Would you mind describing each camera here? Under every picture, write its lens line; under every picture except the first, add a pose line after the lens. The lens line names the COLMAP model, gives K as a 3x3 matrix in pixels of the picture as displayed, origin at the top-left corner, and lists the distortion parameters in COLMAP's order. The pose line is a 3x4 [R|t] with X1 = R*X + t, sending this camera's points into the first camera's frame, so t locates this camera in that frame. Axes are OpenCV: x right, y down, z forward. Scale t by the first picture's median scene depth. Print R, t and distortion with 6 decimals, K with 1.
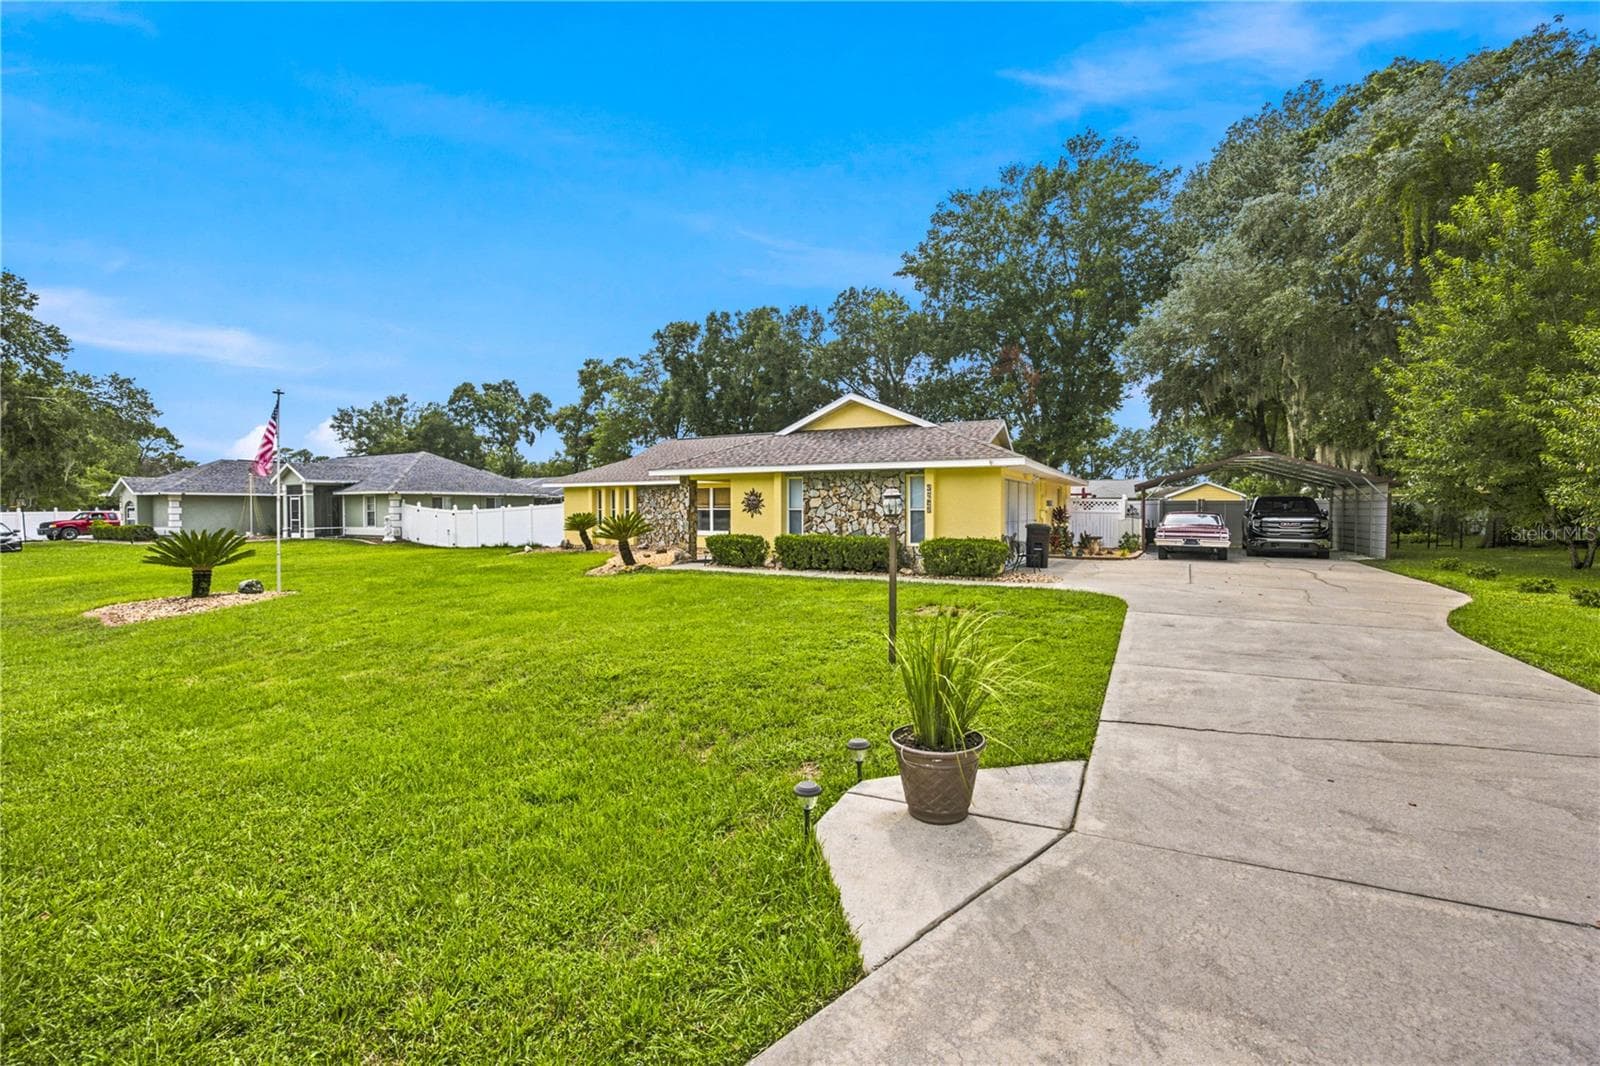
lens RADIAL K [[699.2, 0, 798.4], [0, 699.2, 506.4], [0, 0, 1]] dist [0.000085, 0.000666]
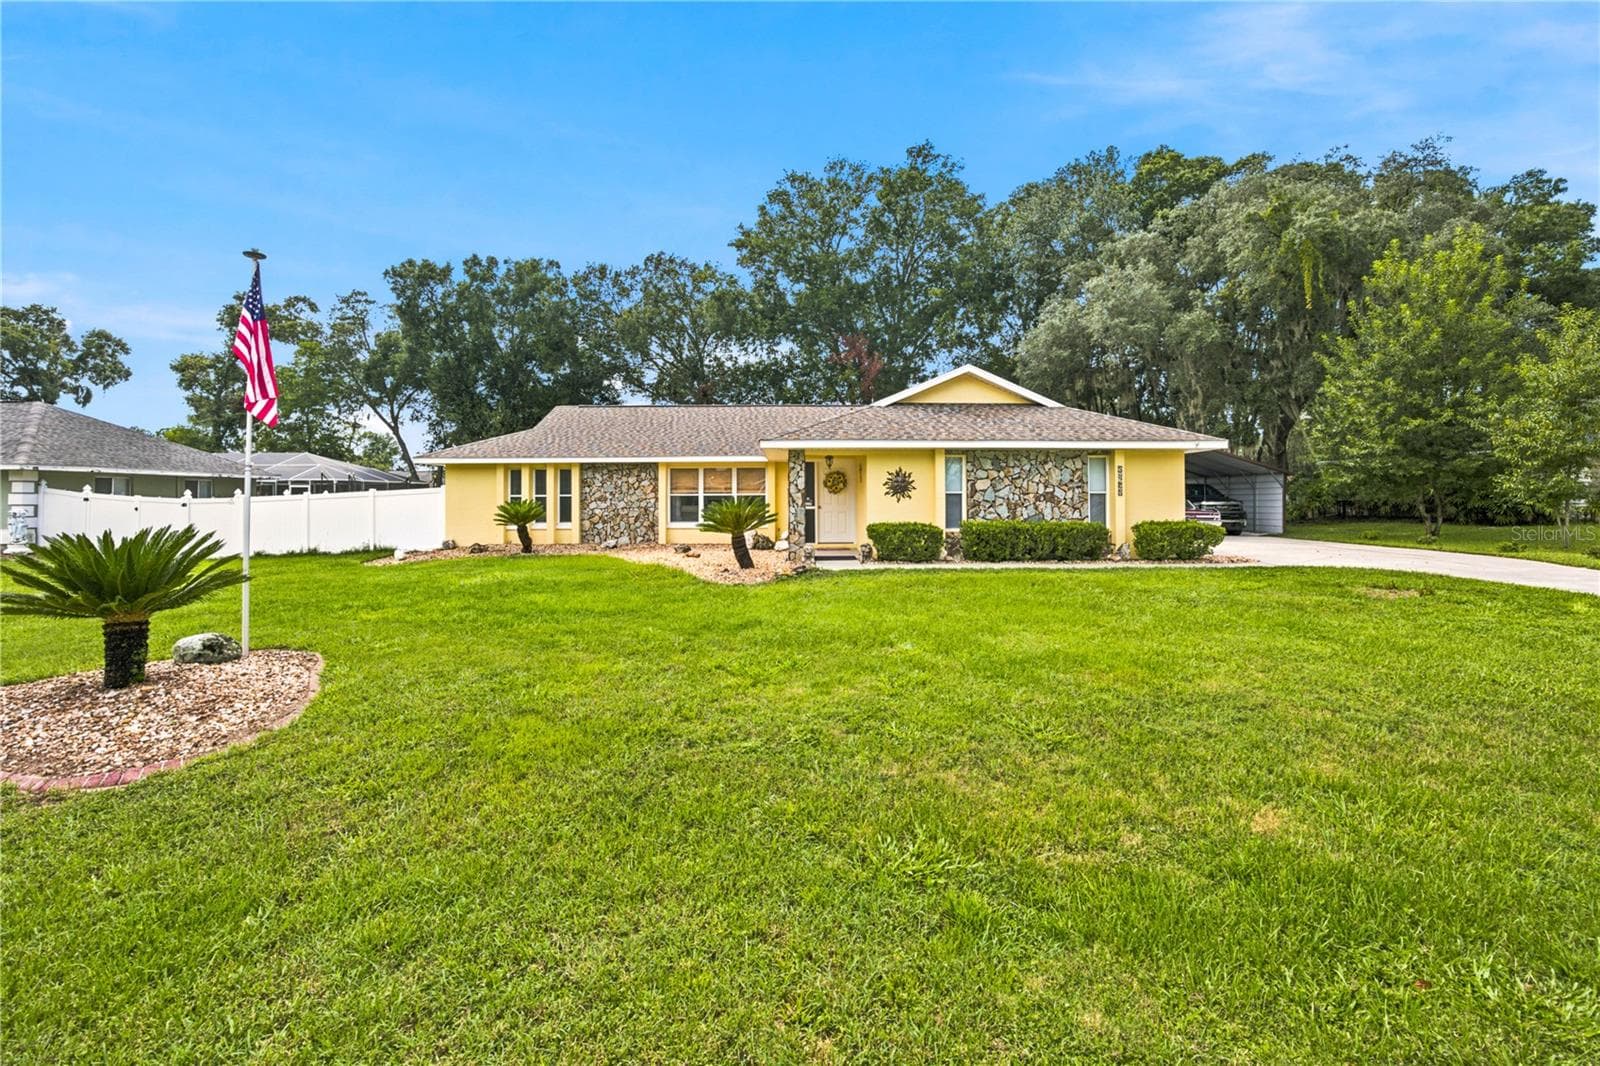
lens RADIAL K [[699.2, 0, 798.4], [0, 699.2, 506.4], [0, 0, 1]] dist [0.000085, 0.000666]
pose [[0.870237, -0.007683, 0.492574, -0.412232], [0.001634, 0.999918, 0.012710, 0.006941], [-0.492631, -0.010256, 0.870178, 0.235793]]
